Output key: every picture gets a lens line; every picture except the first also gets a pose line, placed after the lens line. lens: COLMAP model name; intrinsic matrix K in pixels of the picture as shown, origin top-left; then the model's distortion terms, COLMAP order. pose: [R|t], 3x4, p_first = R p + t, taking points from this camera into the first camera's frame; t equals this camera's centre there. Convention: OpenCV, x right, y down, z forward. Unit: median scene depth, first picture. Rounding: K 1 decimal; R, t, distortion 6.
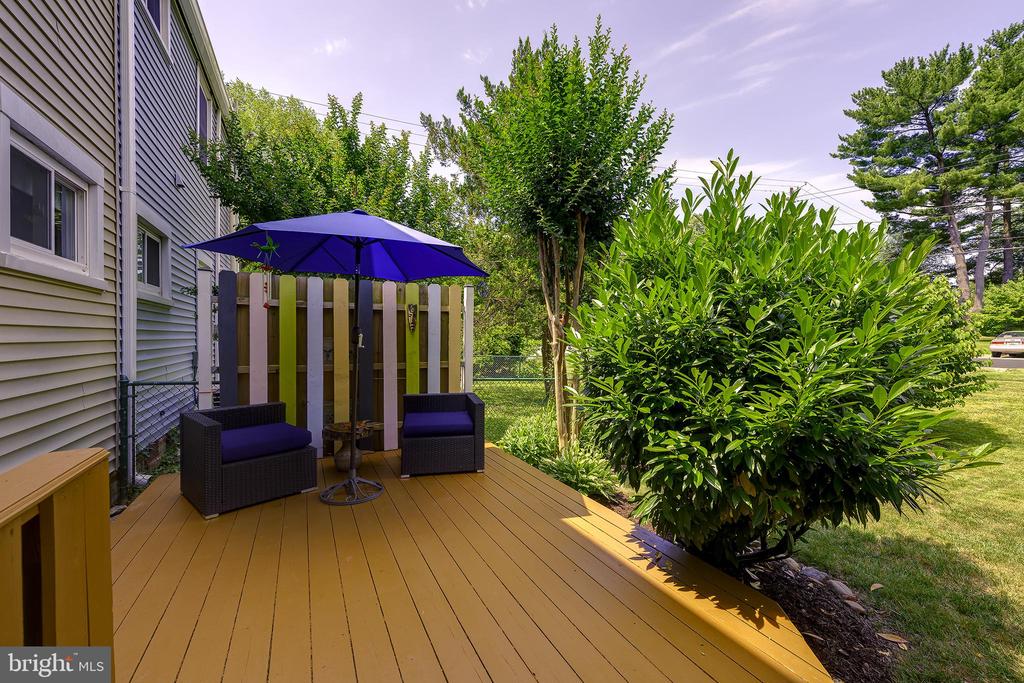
lens RADIAL K [[409.7, 0, 521.0], [0, 409.7, 342.6], [0, 0, 1]] dist [0.000060, 0.000042]
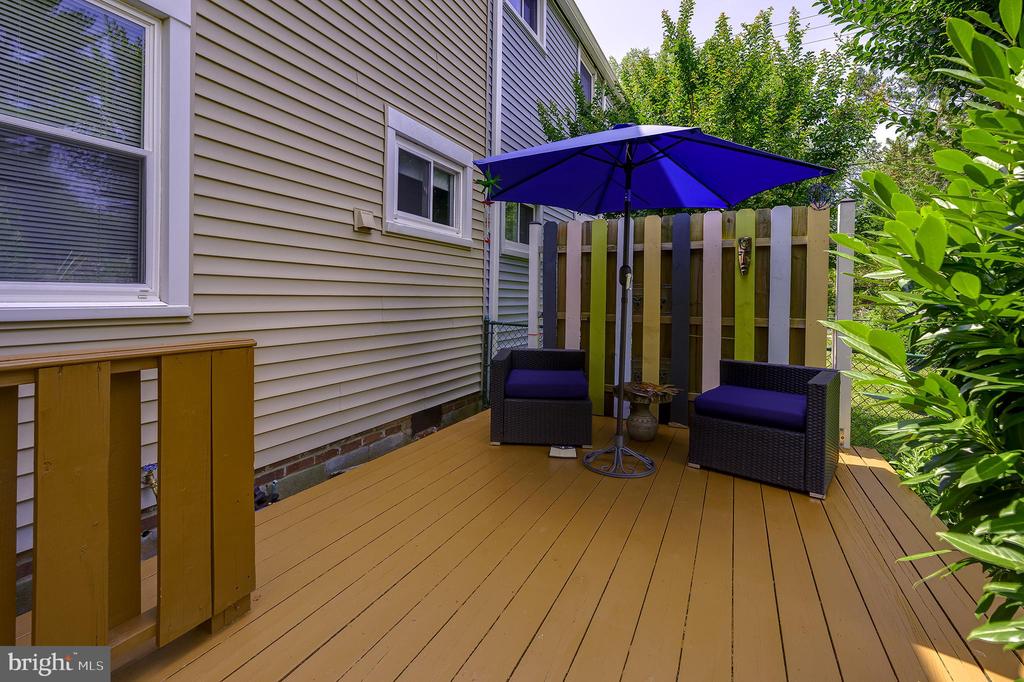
lens RADIAL K [[457.2, 0, 512.7], [0, 457.2, 296.7], [0, 0, 1]] dist [0.001105, 0.000163]
pose [[0.586592, 0.001176, -0.809881, 0.178453], [-0.019325, 0.999735, -0.012546, 0.034276], [0.809652, 0.023010, 0.586459, 0.220445]]
